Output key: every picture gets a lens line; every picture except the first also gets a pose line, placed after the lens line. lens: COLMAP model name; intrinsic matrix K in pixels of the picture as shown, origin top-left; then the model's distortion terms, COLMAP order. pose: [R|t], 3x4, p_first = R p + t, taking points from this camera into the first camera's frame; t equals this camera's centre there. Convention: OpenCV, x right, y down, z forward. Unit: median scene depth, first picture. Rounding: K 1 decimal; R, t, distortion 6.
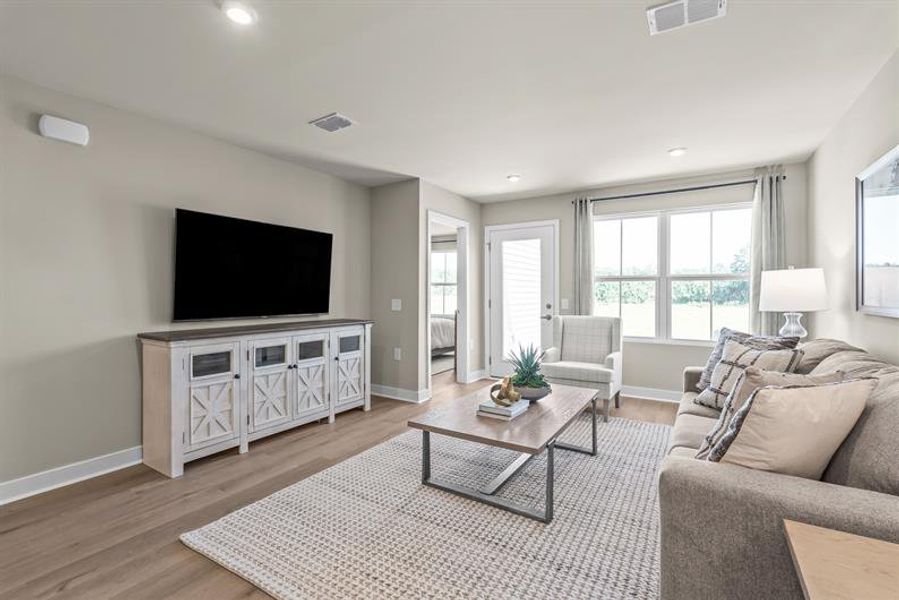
lens RADIAL K [[402.2, 0, 448.6], [0, 402.2, 294.8], [0, 0, 1]] dist [-0.006797, 0.000279]
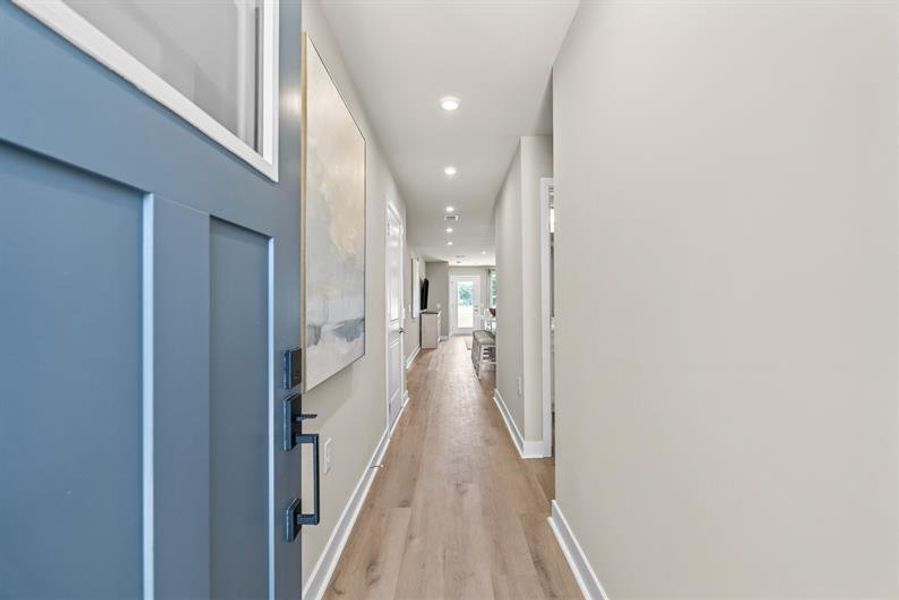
lens RADIAL K [[402.2, 0, 453.1], [0, 402.2, 296.6], [0, 0, 1]] dist [-0.006797, 0.000279]
pose [[0.842687, 0.004926, 0.538381, -1.918436], [0.005191, 0.999837, -0.017274, 0.011172], [-0.538379, 0.017351, 0.842524, -1.735443]]
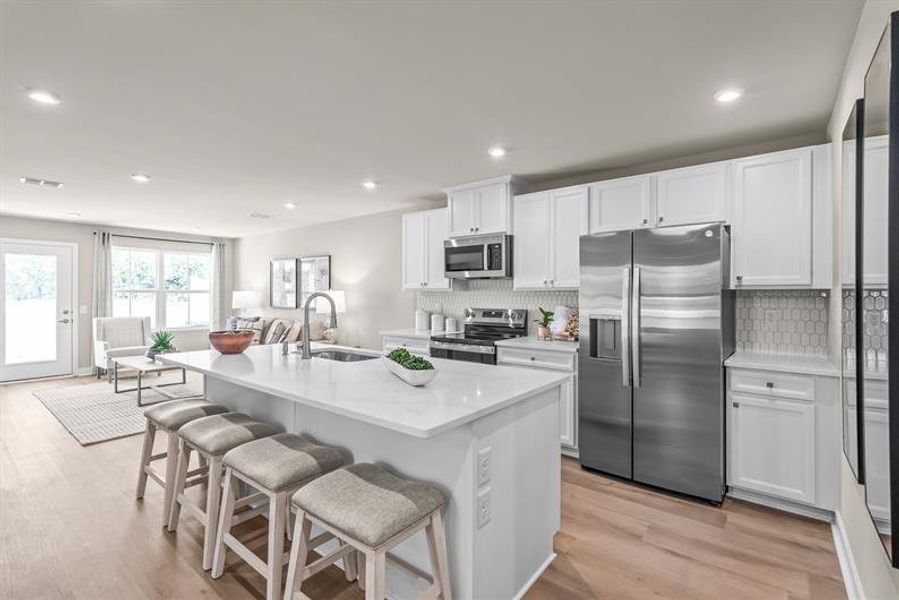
lens RADIAL K [[402.2, 0, 454.8], [0, 402.2, 295.2], [0, 0, 1]] dist [-0.006797, 0.000279]
pose [[0.103361, -0.003715, 0.994637, -1.186999], [0.002841, 0.999990, 0.003440, -0.033834], [-0.994640, 0.002470, 0.103370, -0.439515]]
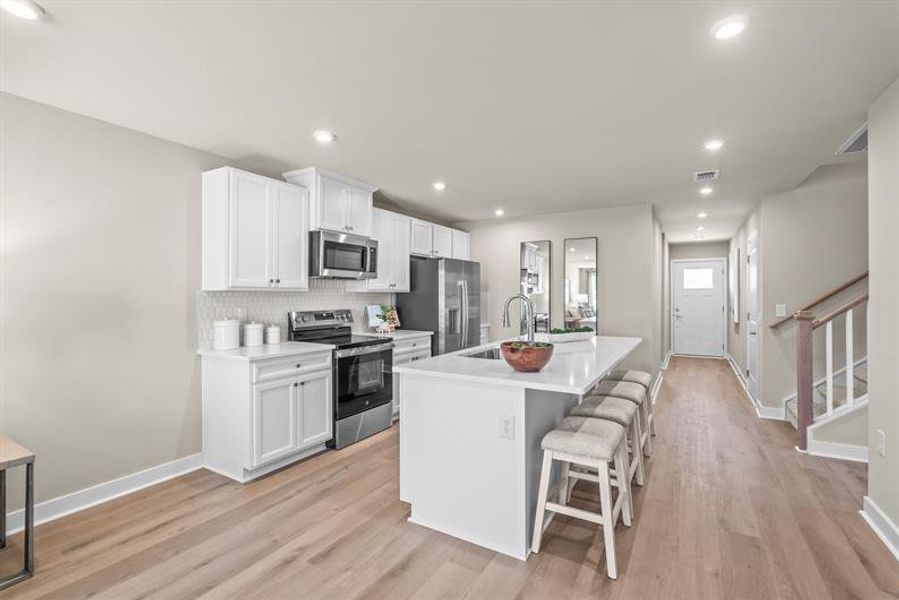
lens RADIAL K [[419.9, 0, 448.4], [0, 419.9, 298.7], [0, 0, 1]] dist [-0.000620, -0.001129]
pose [[-0.999378, 0.000928, -0.035262, -0.325349], [0.000568, 0.999948, 0.010227, -0.033666], [0.035270, 0.010201, -0.999326, 0.708062]]
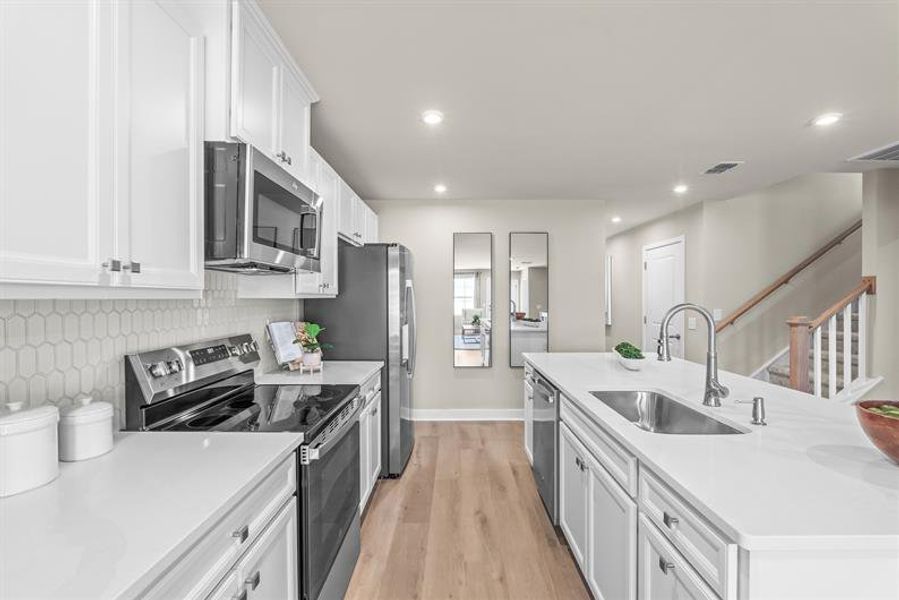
lens RADIAL K [[402.2, 0, 457.4], [0, 402.2, 304.8], [0, 0, 1]] dist [-0.006797, 0.000279]
pose [[-0.842266, 0.010574, -0.538958, -0.022332], [-0.000022, 0.999807, 0.019650, -0.042770], [0.539062, 0.016562, -0.842103, 0.123528]]
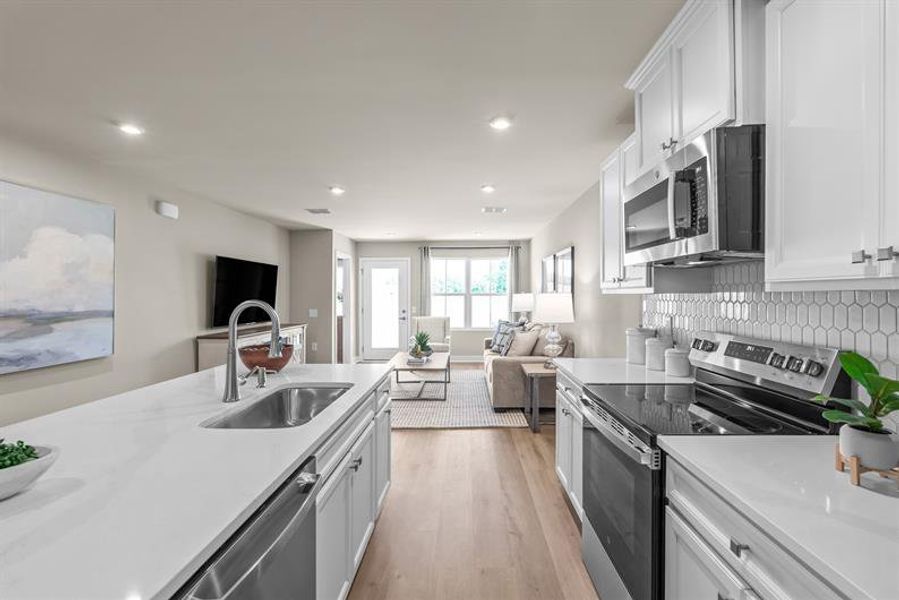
lens RADIAL K [[402.2, 0, 452.0], [0, 402.2, 294.0], [0, 0, 1]] dist [-0.006797, 0.000279]
pose [[0.864126, -0.002053, 0.503271, -0.535710], [0.006497, 0.999954, -0.007077, -0.038016], [-0.503233, 0.009385, 0.864100, -0.645174]]
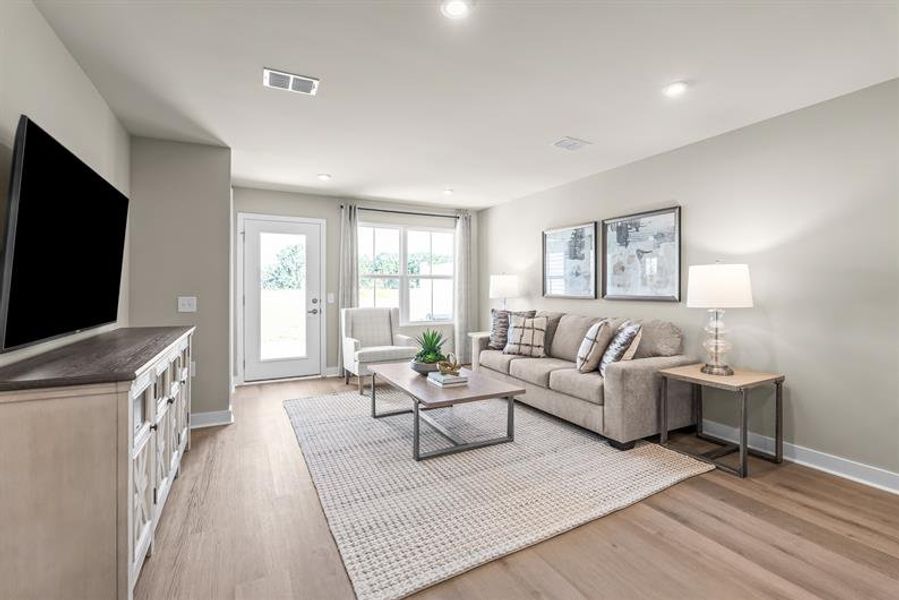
lens RADIAL K [[402.2, 0, 451.3], [0, 402.2, 283.7], [0, 0, 1]] dist [-0.006797, 0.000279]
pose [[0.502024, 0.006609, 0.864829, -0.661266], [0.005131, 0.999930, -0.010620, -0.003808], [-0.864839, 0.009768, 0.501955, 0.244469]]
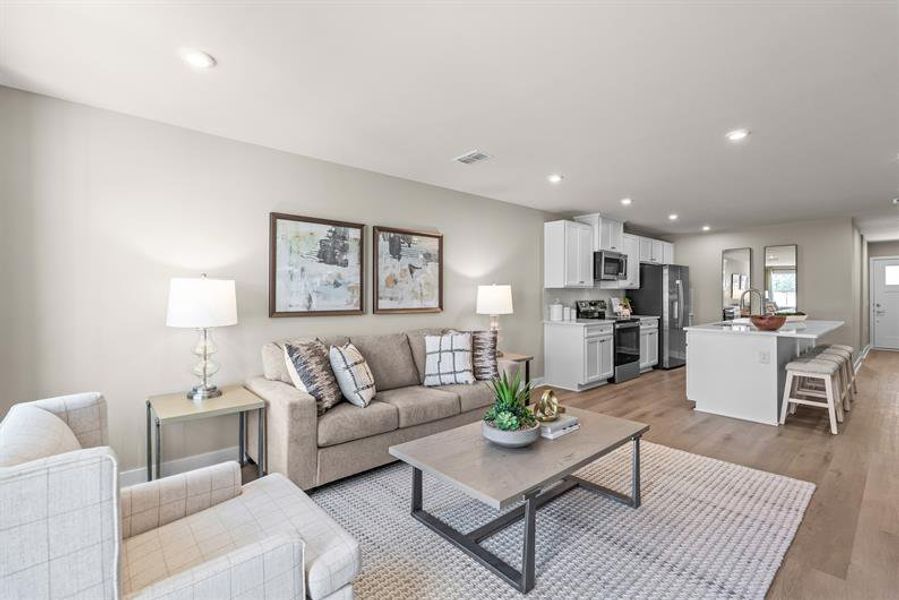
lens RADIAL K [[402.2, 0, 450.3], [0, 402.2, 296.9], [0, 0, 1]] dist [-0.006797, 0.000279]
pose [[-0.959448, 0.003012, 0.281870, 0.070070], [0.004775, 0.999973, 0.005568, -0.018477], [-0.281846, 0.006688, -0.959436, 1.378138]]
